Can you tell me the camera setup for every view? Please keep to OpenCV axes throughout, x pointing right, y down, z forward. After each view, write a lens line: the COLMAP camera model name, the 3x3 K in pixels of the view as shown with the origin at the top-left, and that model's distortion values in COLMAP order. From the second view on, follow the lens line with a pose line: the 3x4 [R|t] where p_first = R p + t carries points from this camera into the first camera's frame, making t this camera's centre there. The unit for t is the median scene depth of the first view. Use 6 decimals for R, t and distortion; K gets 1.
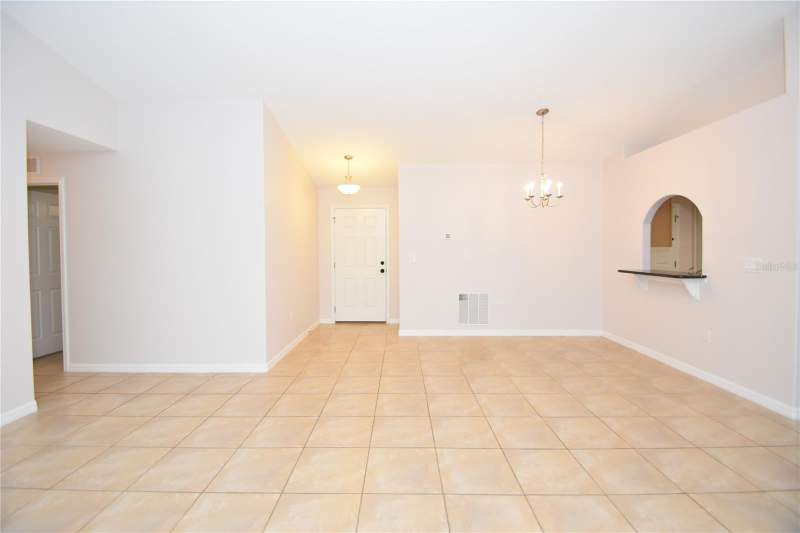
lens RADIAL K [[349.0, 0, 397.9], [0, 349.0, 259.2], [0, 0, 1]] dist [-0.002333, -0.000169]
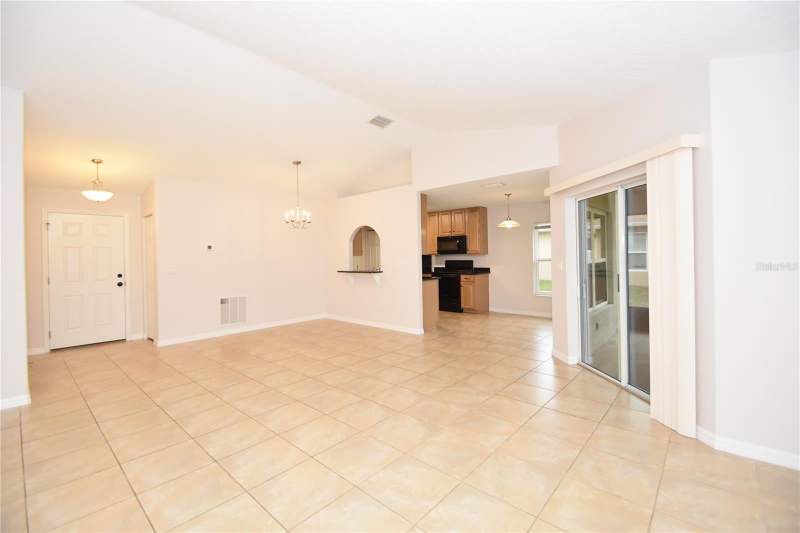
lens RADIAL K [[349.0, 0, 397.9], [0, 349.0, 259.2], [0, 0, 1]] dist [-0.002333, -0.000169]
pose [[0.658581, -0.012107, 0.752412, -0.325592], [0.037561, 0.999153, -0.016800, 0.013623], [-0.751572, 0.039326, 0.658478, -0.202094]]
